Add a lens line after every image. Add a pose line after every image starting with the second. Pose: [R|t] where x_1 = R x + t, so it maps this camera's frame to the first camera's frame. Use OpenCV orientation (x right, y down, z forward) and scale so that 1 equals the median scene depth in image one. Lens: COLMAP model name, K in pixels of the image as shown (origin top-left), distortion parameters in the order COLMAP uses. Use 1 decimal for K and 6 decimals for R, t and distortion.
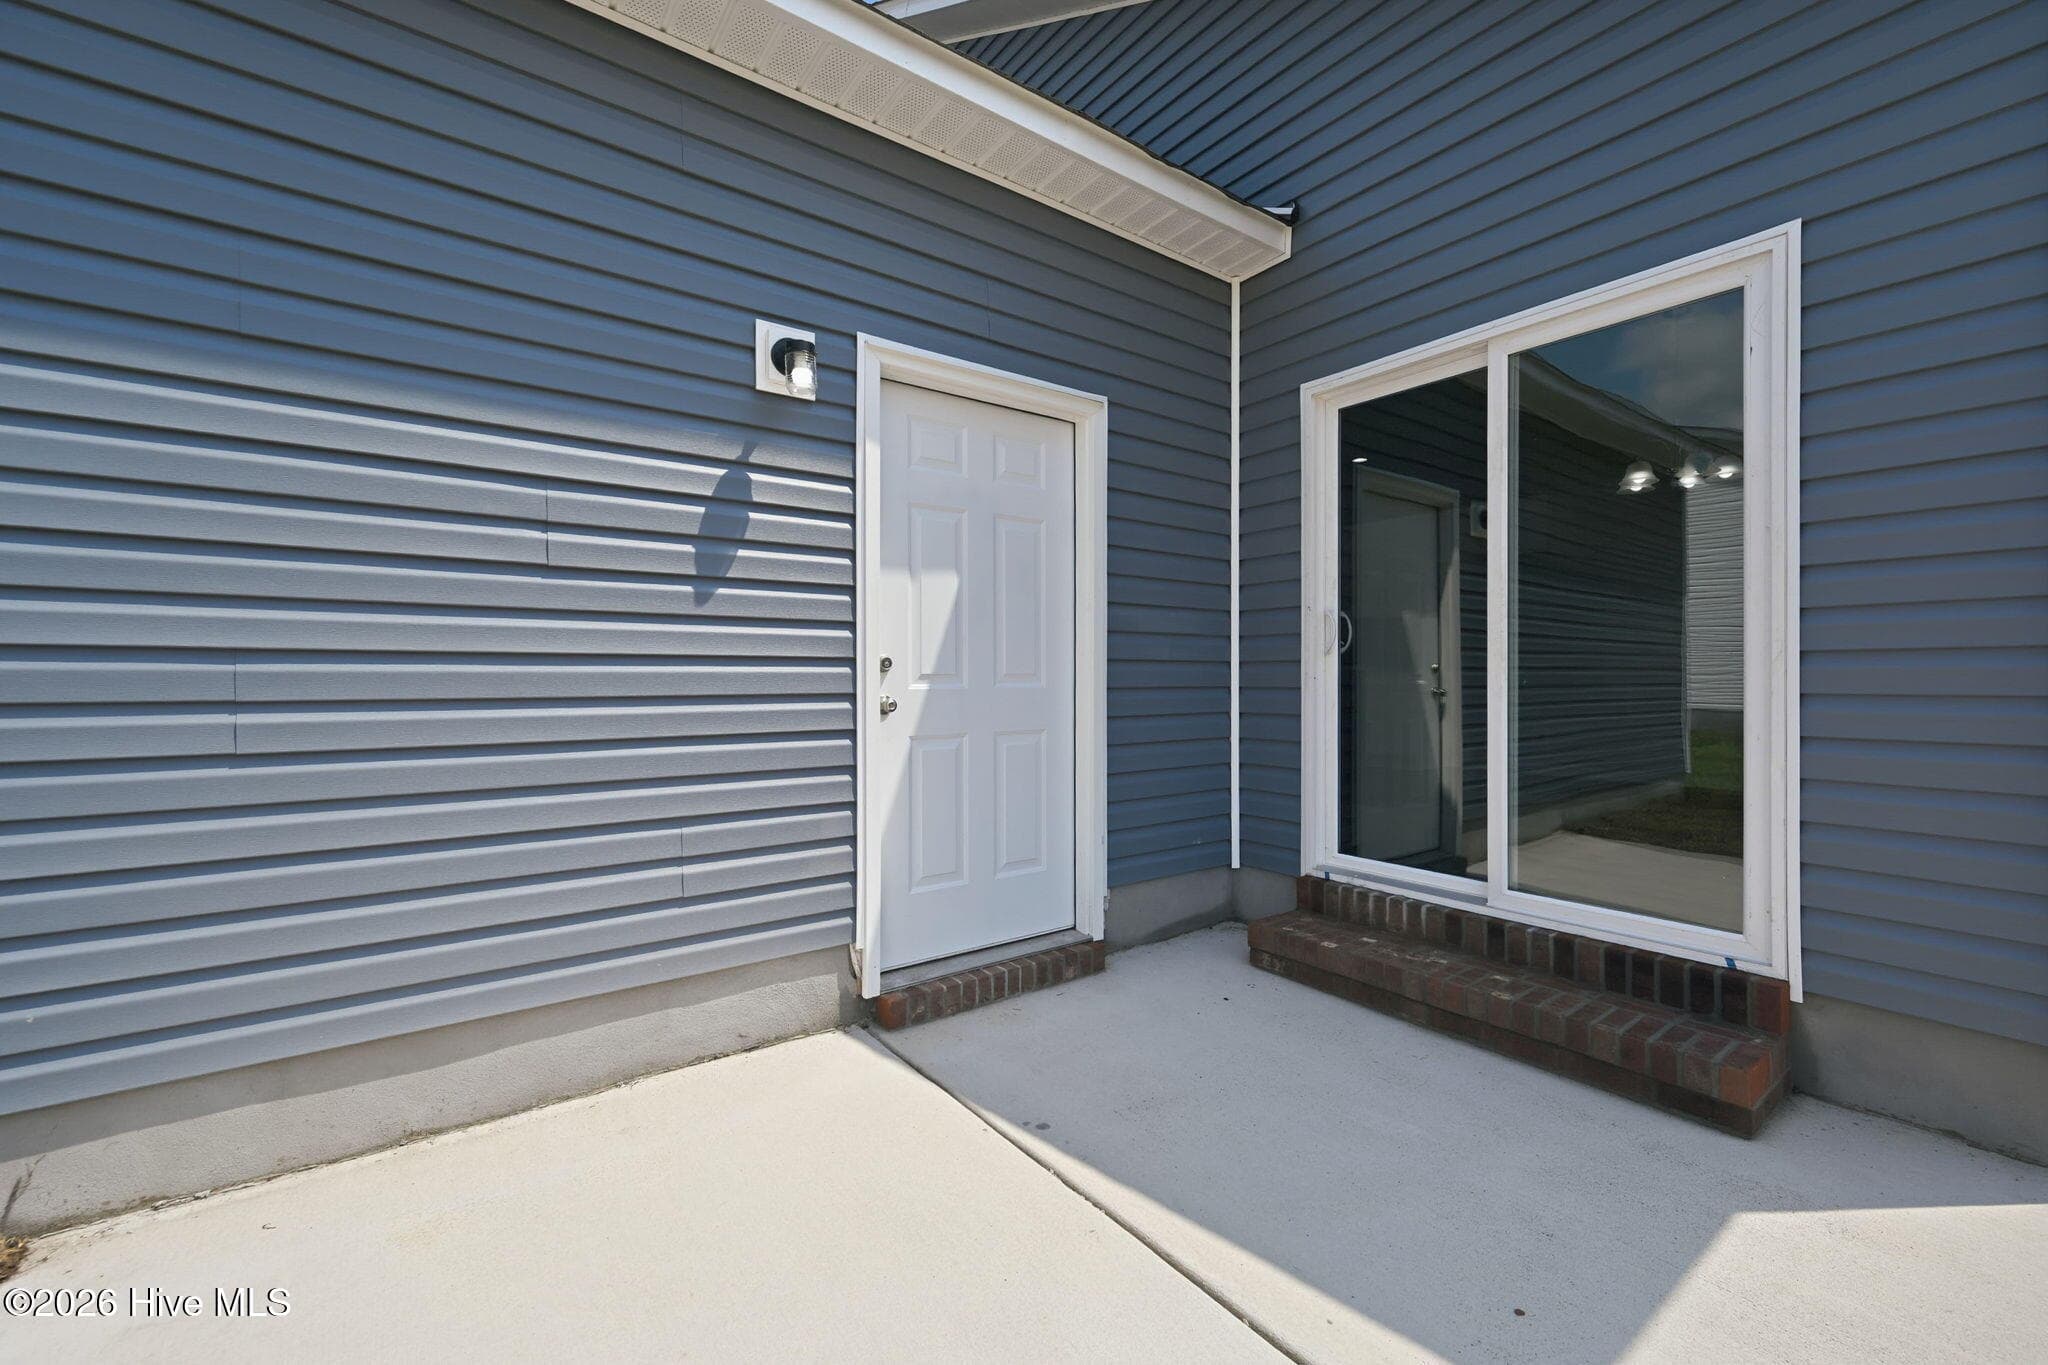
lens RADIAL K [[828.1, 0, 1032.0], [0, 828.1, 681.9], [0, 0, 1]] dist [-0.001797, 0.000627]
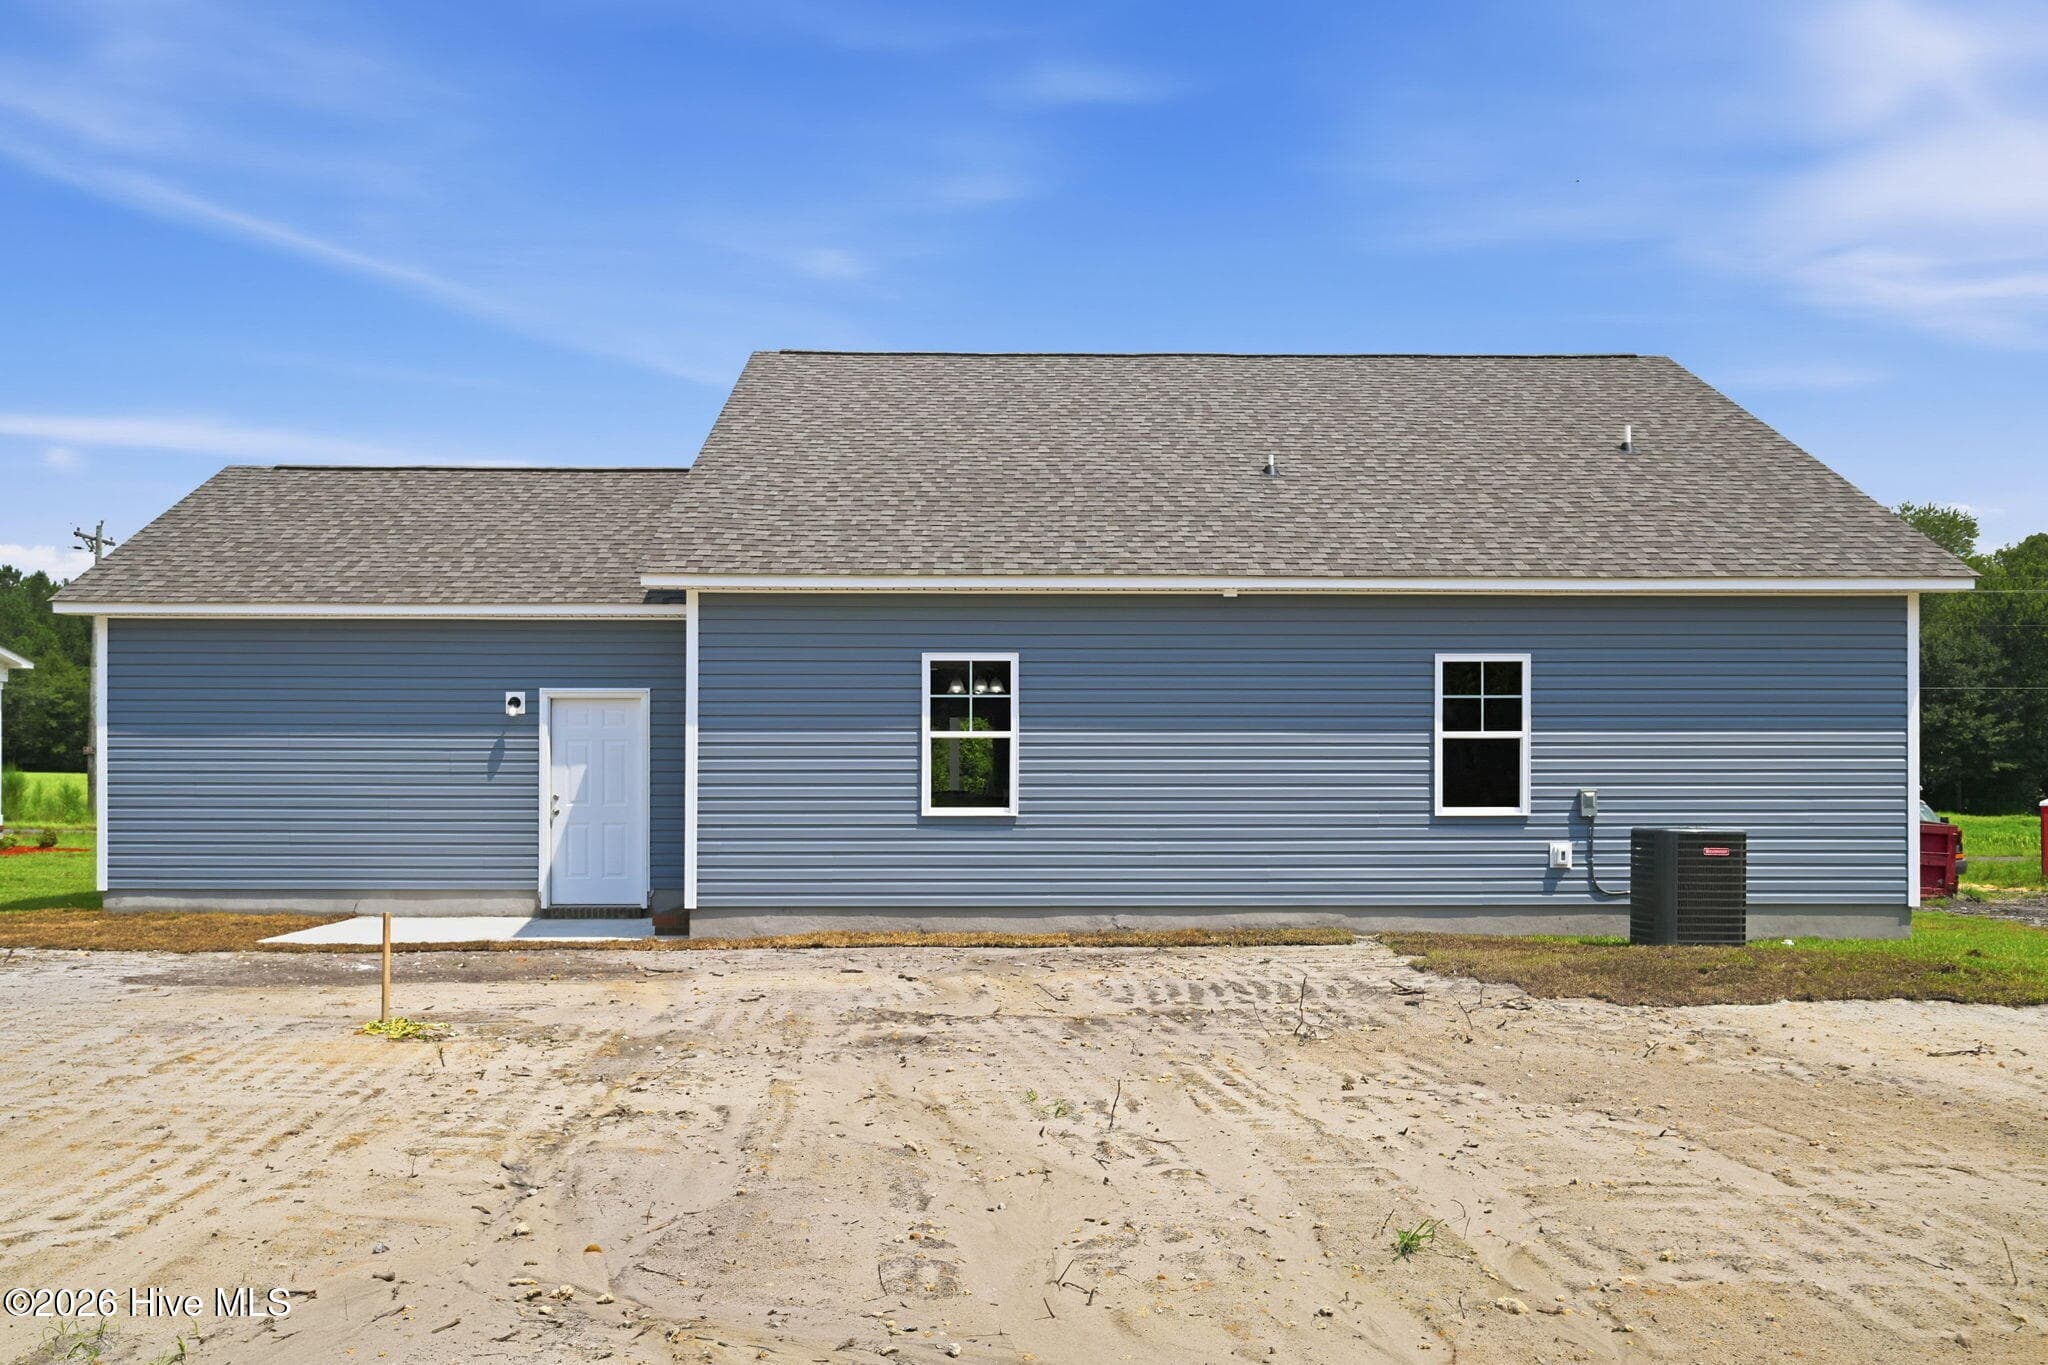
lens RADIAL K [[1824.4, 0, 1035.8], [0, 1824.4, 686.4], [0, 0, 1]] dist [-0.020227, 0.014565]
pose [[0.821558, -0.007639, -0.570074, 4.944056], [-0.005965, 0.999740, -0.021993, -0.284353], [0.570094, 0.021469, 0.821299, -3.348978]]
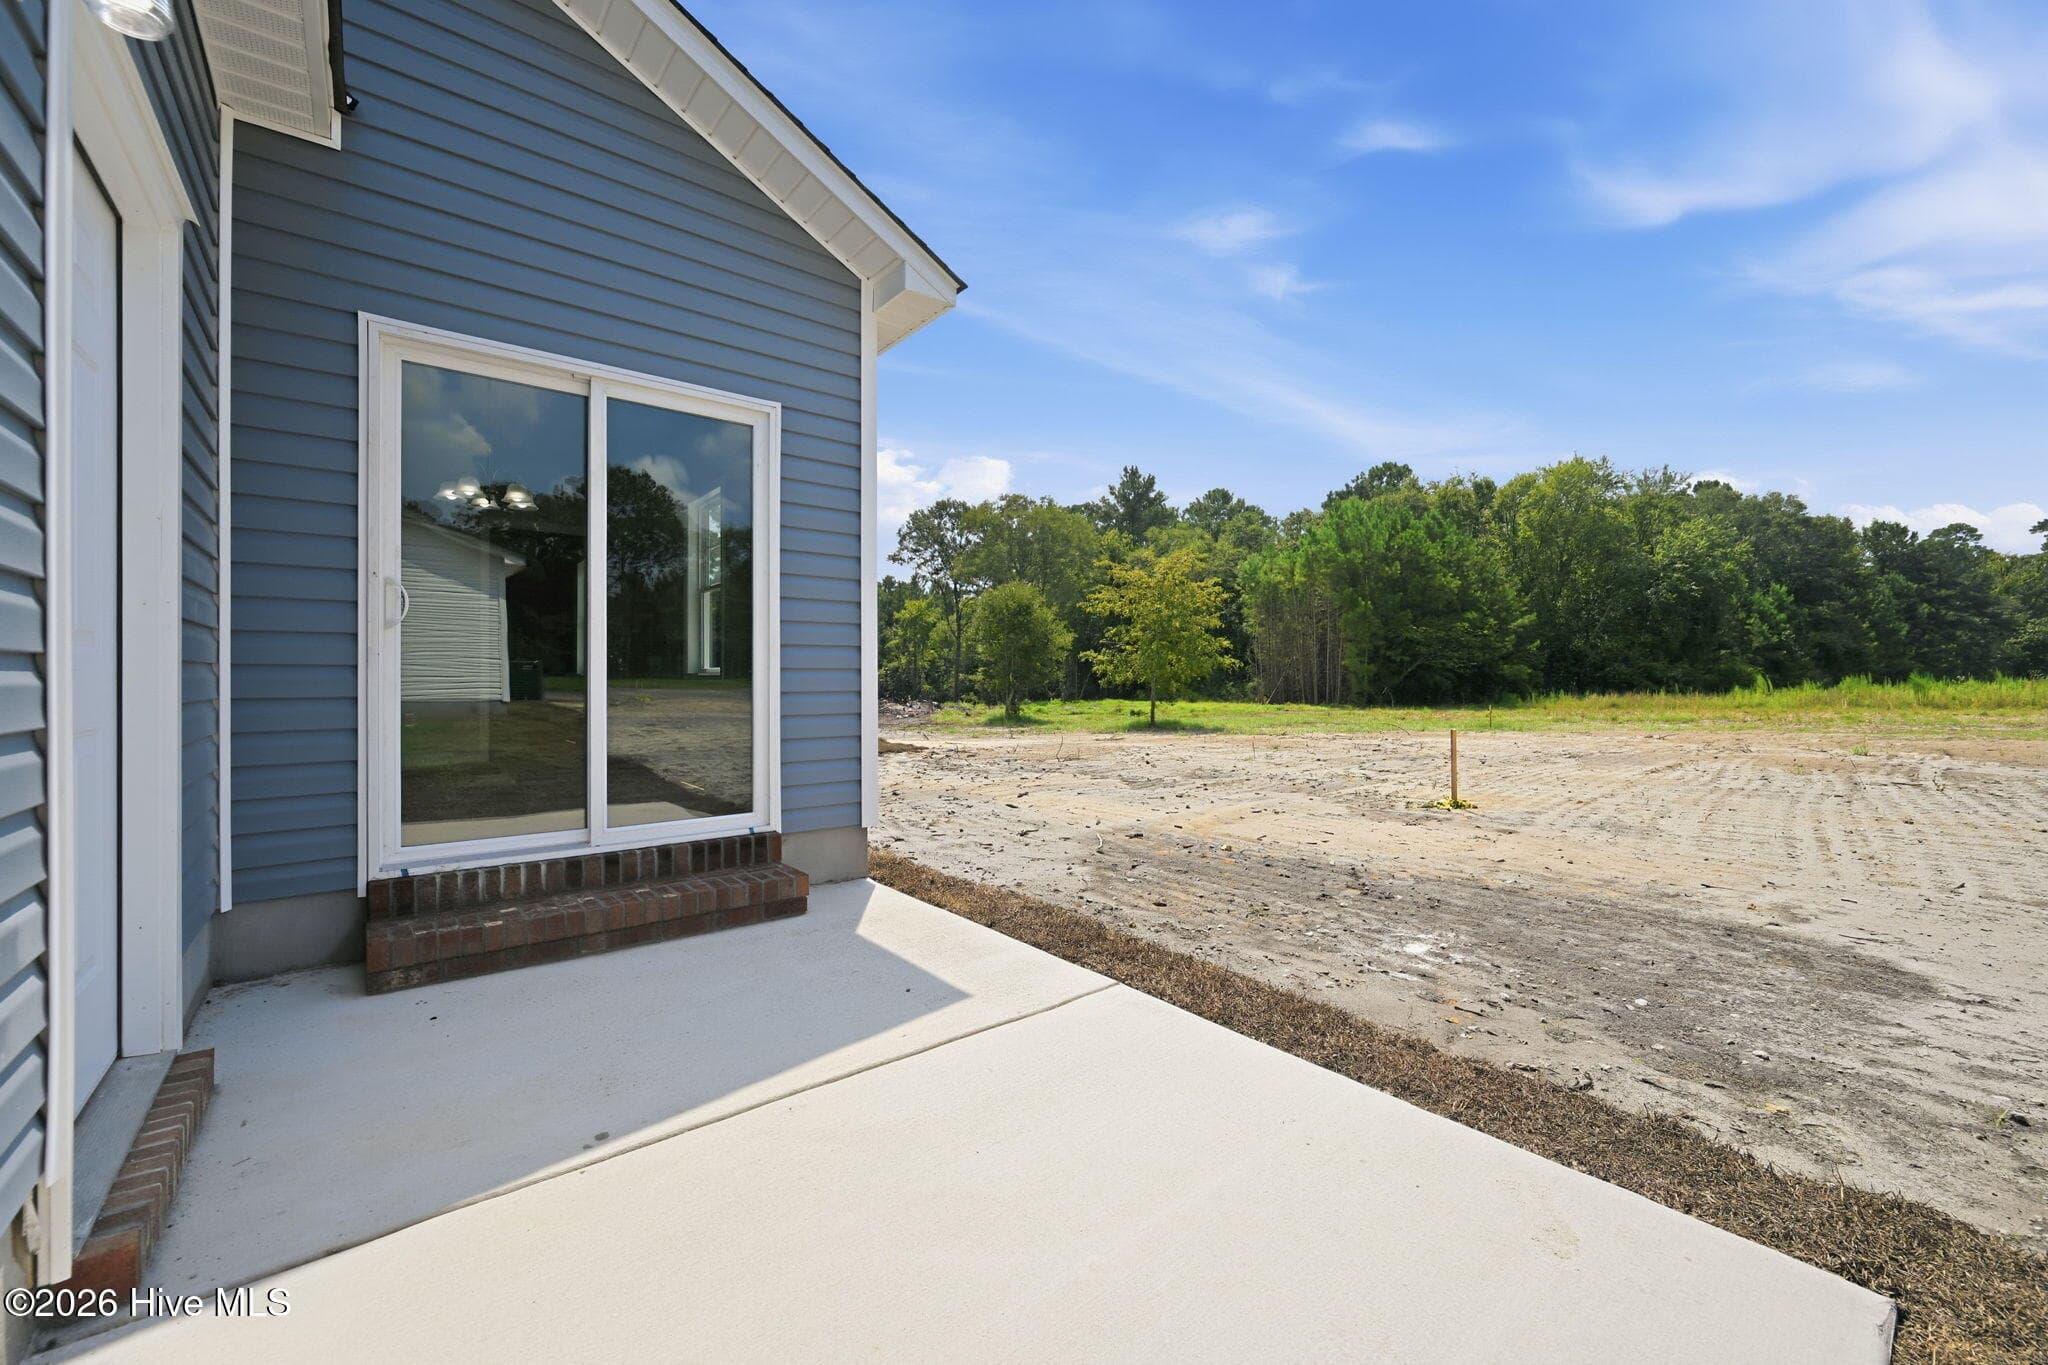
lens RADIAL K [[817.9, 0, 1034.8], [0, 817.9, 678.4], [0, 0, 1]] dist [0.000308, -0.001466]
pose [[-0.058716, -0.001320, 0.998274, -0.713911], [0.007024, 0.999974, 0.001736, 0.031268], [-0.998250, 0.007114, -0.058706, 0.453469]]
